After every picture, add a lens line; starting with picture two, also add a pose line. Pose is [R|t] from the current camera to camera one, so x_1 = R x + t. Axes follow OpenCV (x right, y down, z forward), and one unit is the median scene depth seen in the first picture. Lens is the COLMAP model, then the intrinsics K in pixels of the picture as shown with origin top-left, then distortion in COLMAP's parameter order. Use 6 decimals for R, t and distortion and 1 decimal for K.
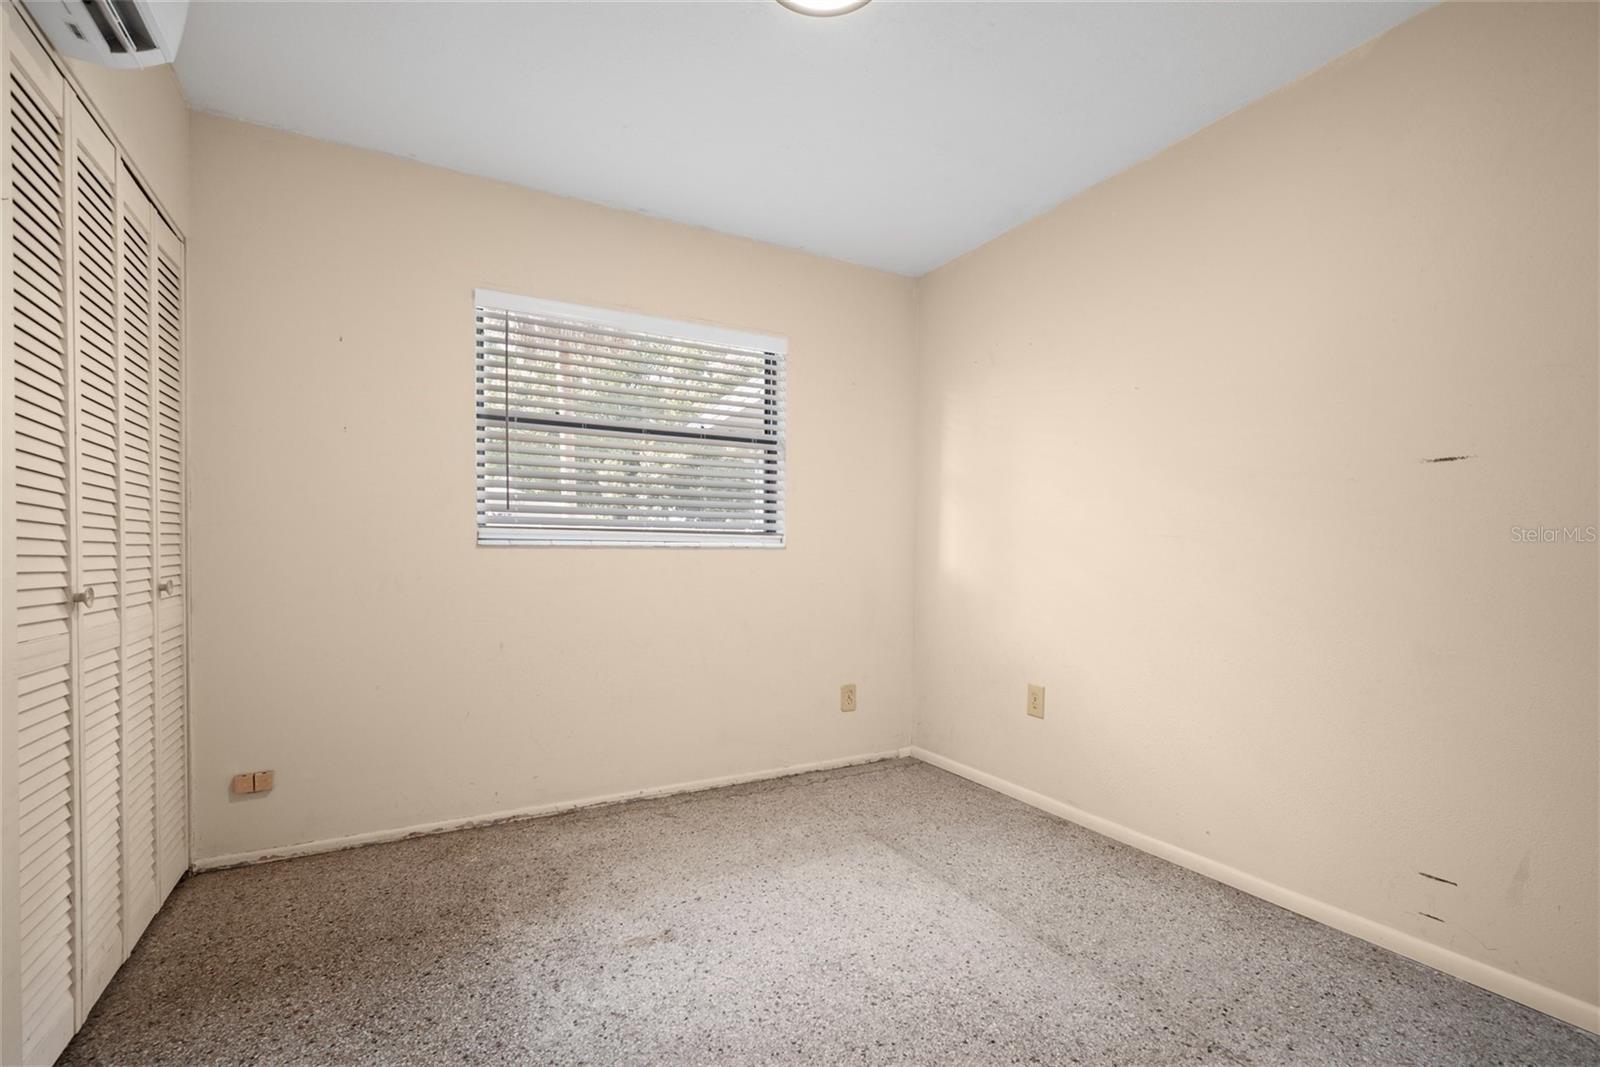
lens RADIAL K [[709.5, 0, 793.5], [0, 709.5, 605.1], [0, 0, 1]] dist [-0.001657, -0.000228]
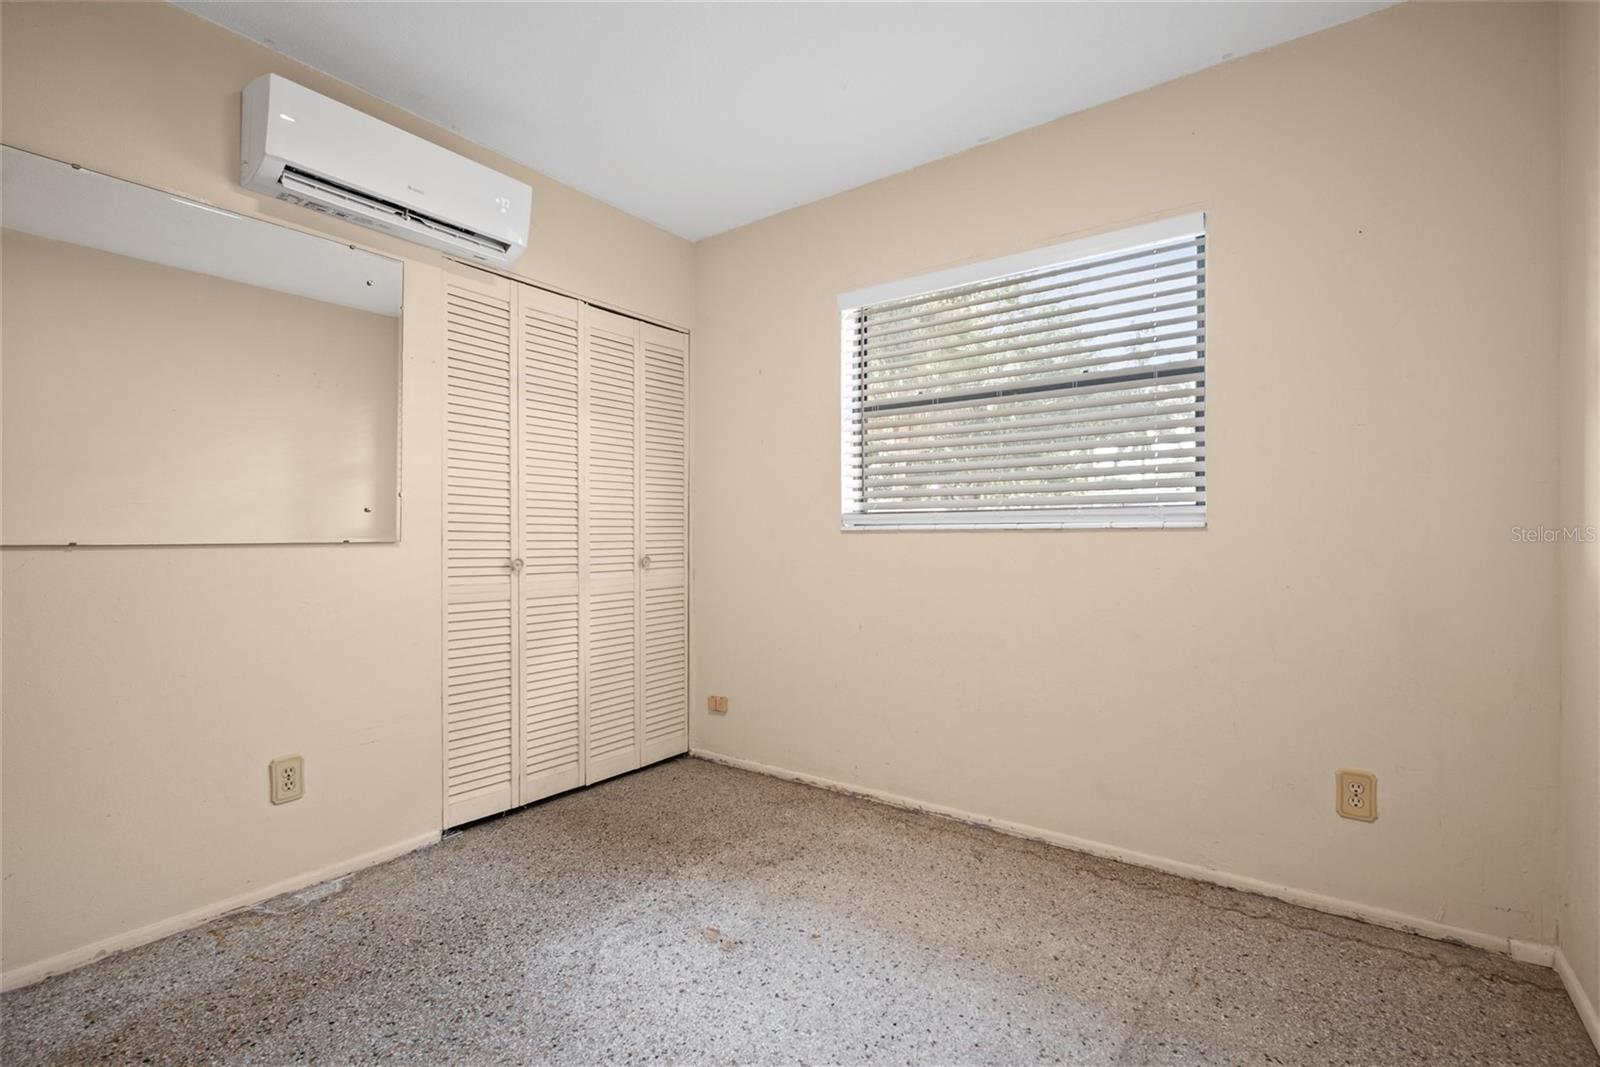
lens RADIAL K [[719.0, 0, 805.8], [0, 719.0, 541.1], [0, 0, 1]] dist [-0.000765, -0.000022]
pose [[0.435806, -0.000776, -0.900040, 0.535158], [-0.062366, 0.997570, -0.031058, -0.031509], [0.897877, 0.069667, 0.434699, 0.474840]]
